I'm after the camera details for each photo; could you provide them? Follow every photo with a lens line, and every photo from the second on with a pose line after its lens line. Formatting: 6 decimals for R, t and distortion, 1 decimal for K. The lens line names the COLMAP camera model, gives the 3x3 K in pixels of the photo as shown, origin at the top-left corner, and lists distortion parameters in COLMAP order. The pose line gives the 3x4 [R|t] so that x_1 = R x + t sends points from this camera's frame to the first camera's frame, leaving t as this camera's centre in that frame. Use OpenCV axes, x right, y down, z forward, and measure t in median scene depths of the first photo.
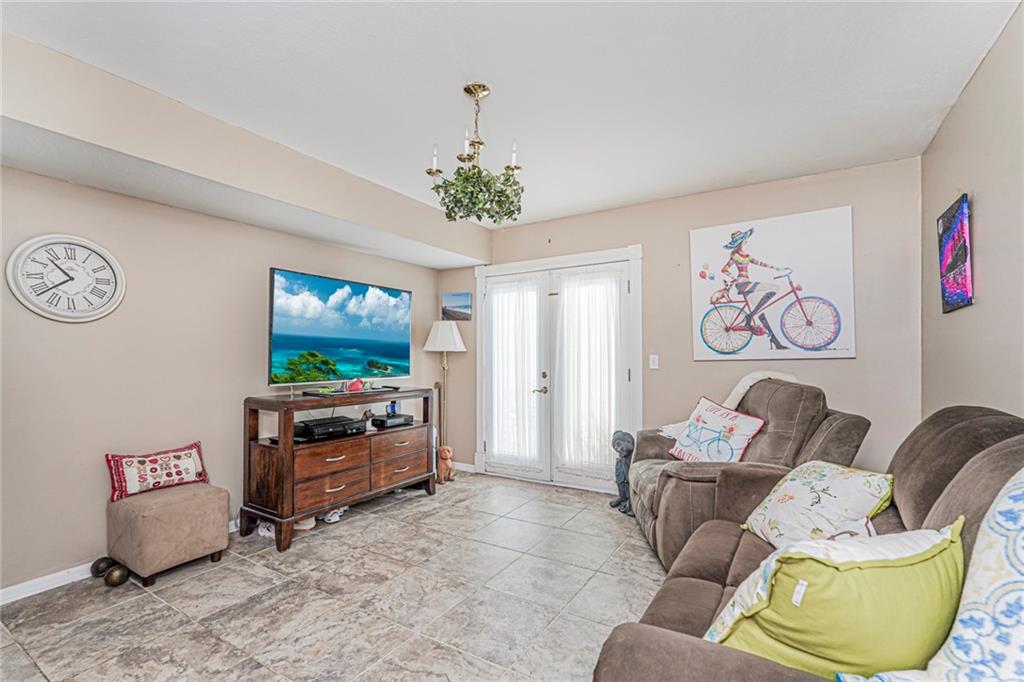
lens RADIAL K [[453.9, 0, 515.0], [0, 453.9, 344.6], [0, 0, 1]] dist [-0.000544, 0.000212]
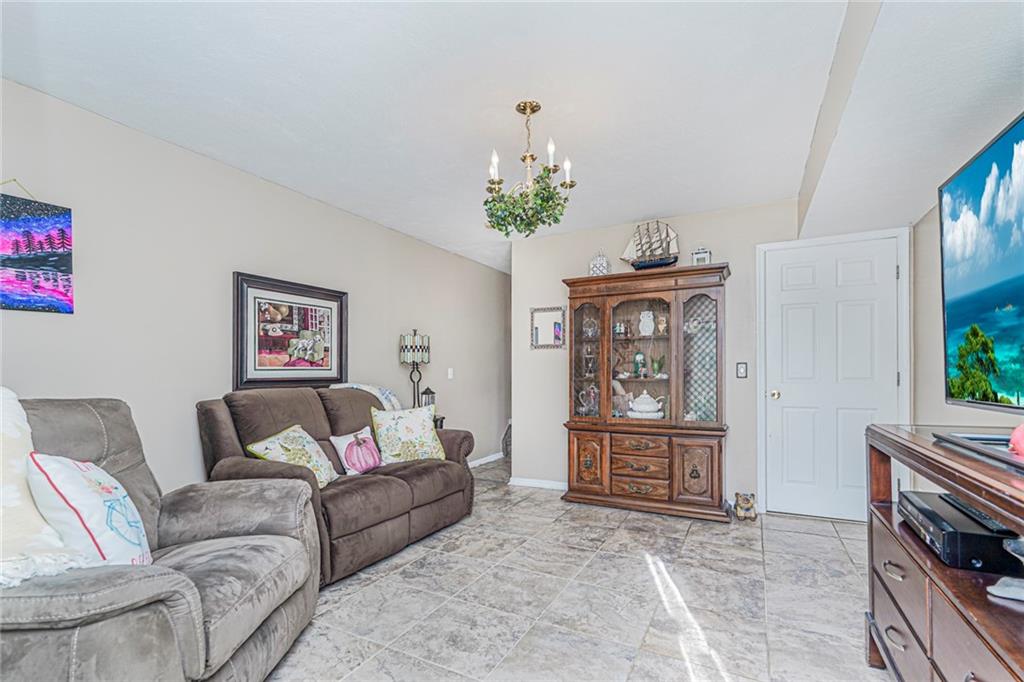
lens RADIAL K [[462.8, 0, 510.5], [0, 462.8, 359.4], [0, 0, 1]] dist [-0.000550, 0.000041]
pose [[-0.998244, 0.008728, -0.058592, 0.022774], [0.012424, 0.997935, -0.063025, 0.103526], [0.057921, -0.063642, -0.996291, 2.218931]]
